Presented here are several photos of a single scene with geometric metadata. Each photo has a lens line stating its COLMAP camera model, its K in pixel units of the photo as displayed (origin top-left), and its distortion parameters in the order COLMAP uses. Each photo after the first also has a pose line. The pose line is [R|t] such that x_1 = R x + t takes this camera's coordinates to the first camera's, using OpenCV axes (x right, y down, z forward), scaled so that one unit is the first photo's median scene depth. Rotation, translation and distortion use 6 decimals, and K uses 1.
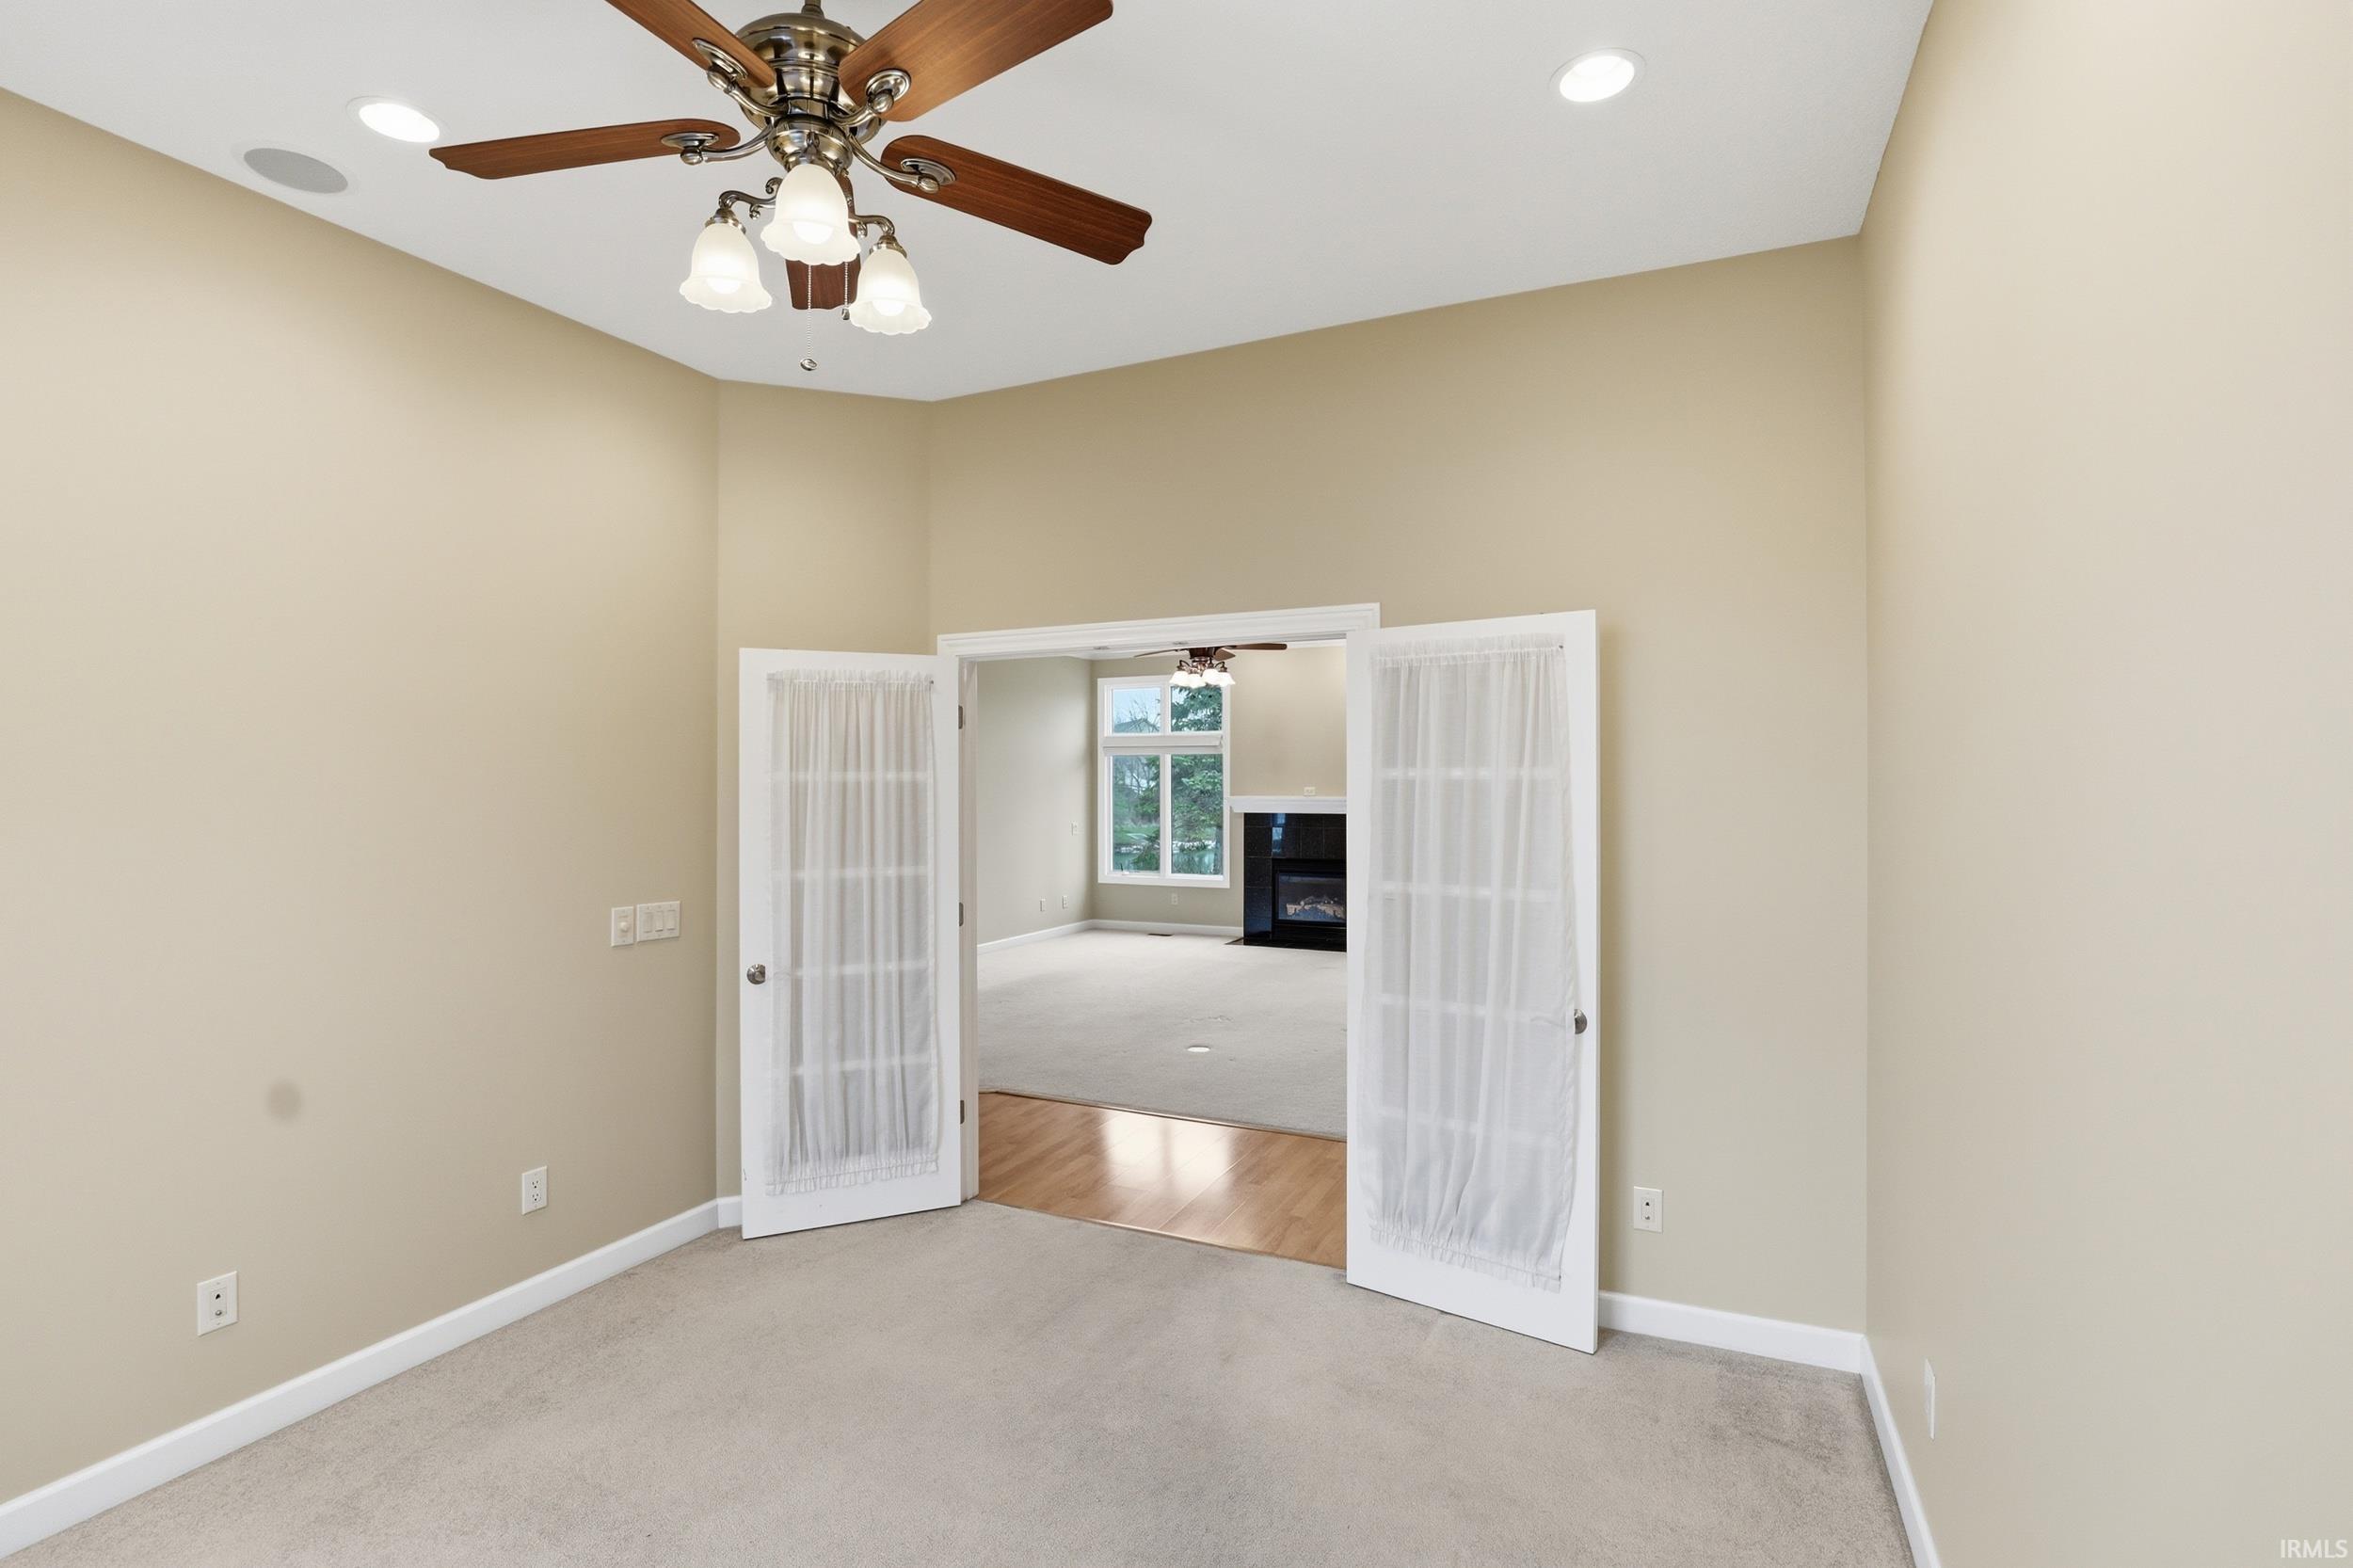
lens RADIAL K [[1057.4, 0, 1196.4], [0, 1057.4, 786.4], [0, 0, 1]] dist [-0.039267, 0.000183]
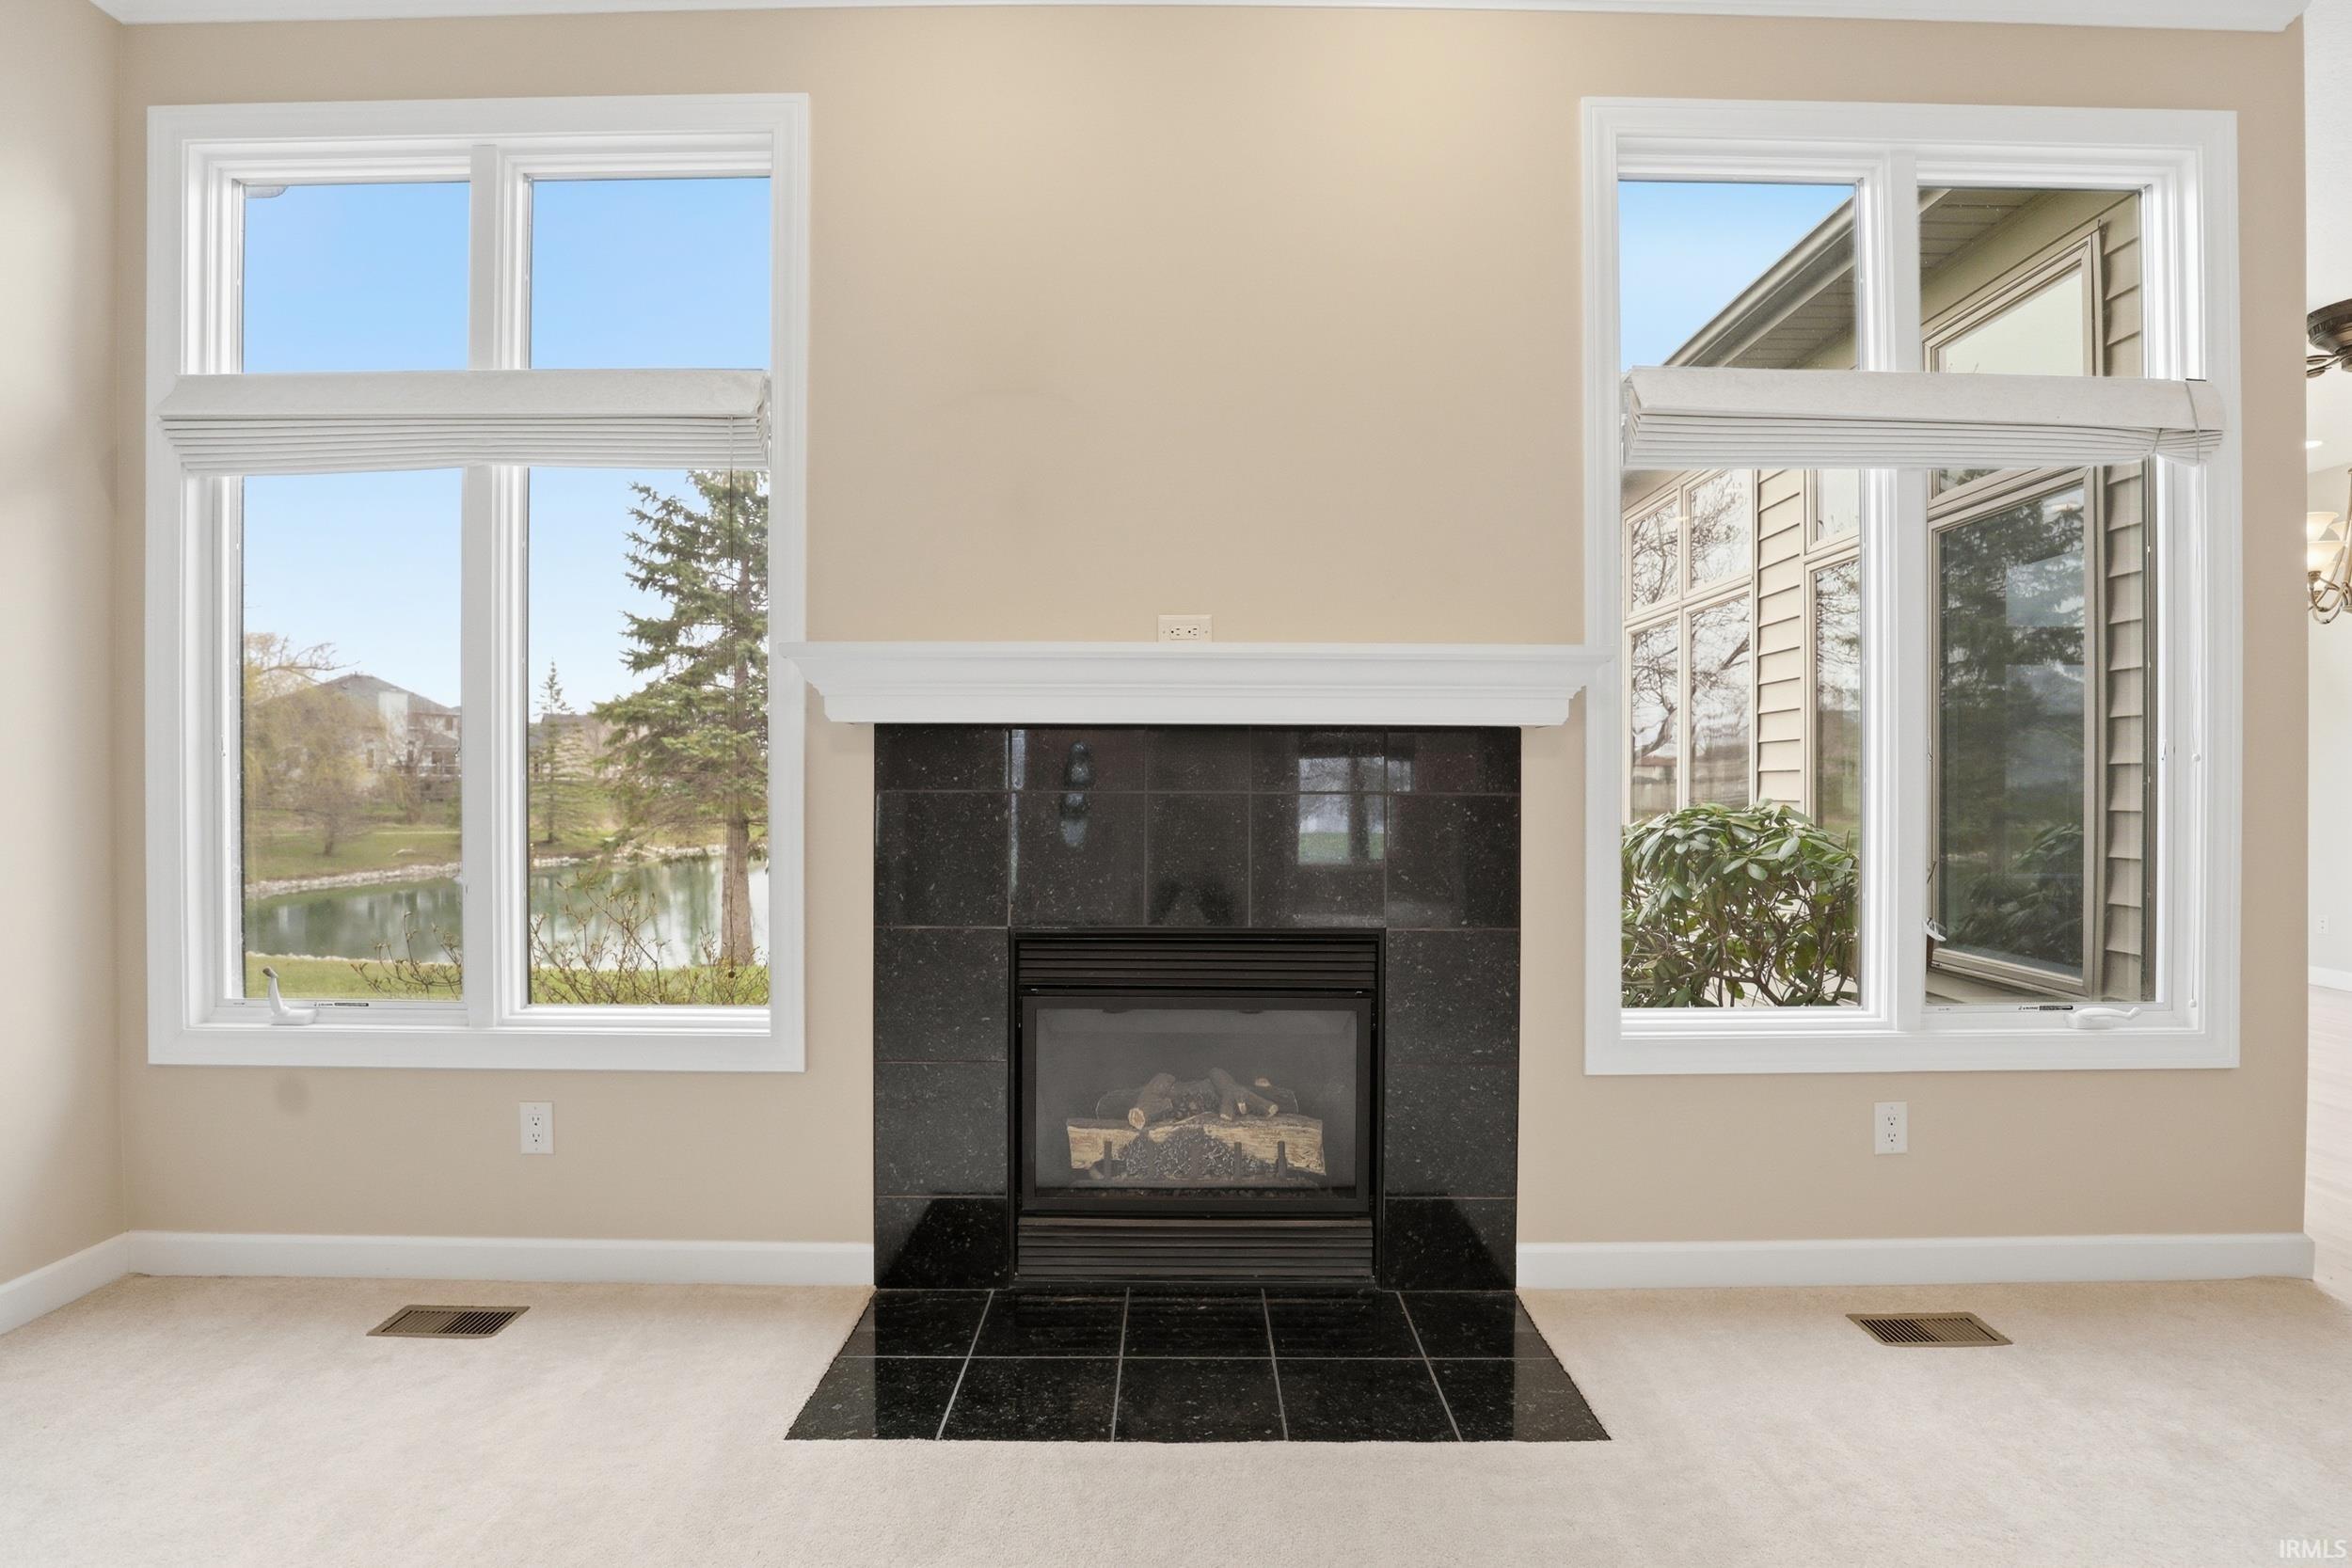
lens RADIAL K [[1095.5, 0, 1181.6], [0, 1095.5, 782.0], [0, 0, 1]] dist [-0.035539, 0.007326]
pose [[0.914880, 0.003882, 0.403706, 0.010935], [-0.003687, 0.999992, -0.001260, 0.035408], [-0.403708, -0.000336, 0.914888, 0.752022]]
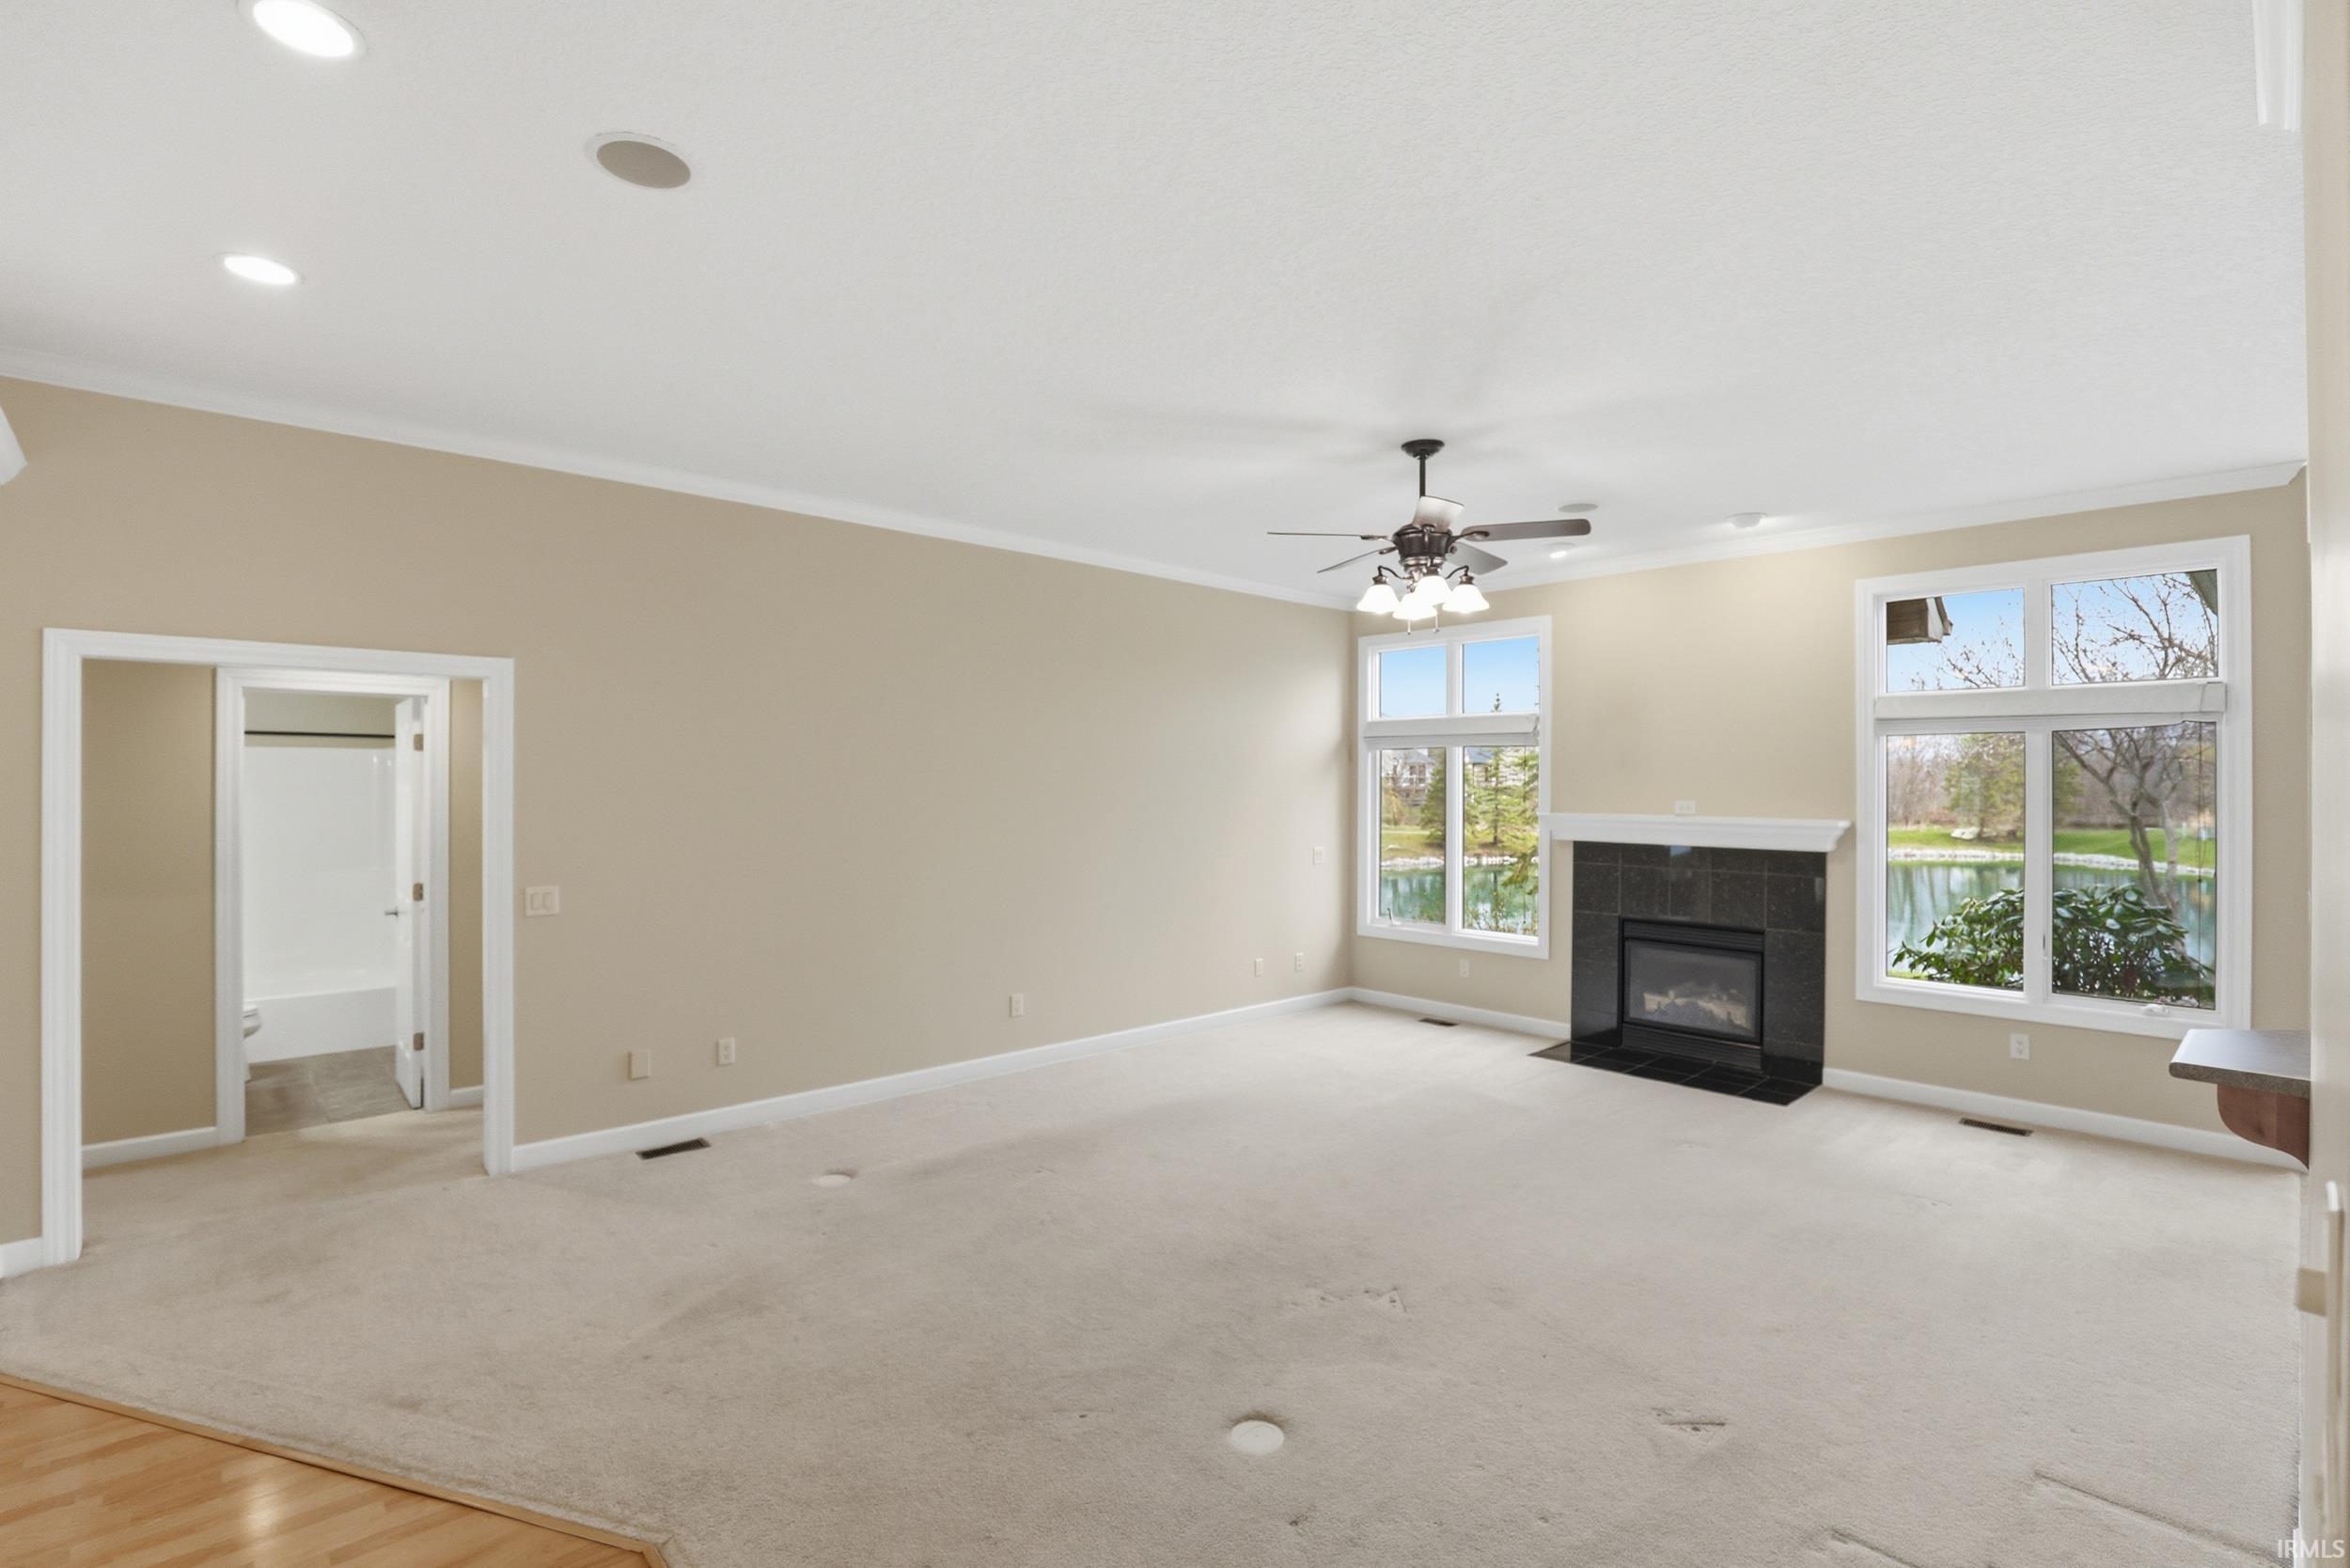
lens RADIAL K [[1056.1, 0, 1194.9], [0, 1056.1, 786.4], [0, 0, 1]] dist [-0.039267, 0.000183]
pose [[0.924142, 0.008508, -0.381954, 0.073814], [-0.008788, 0.999961, 0.001011, -0.005388], [0.381947, 0.002423, 0.924181, 0.337330]]
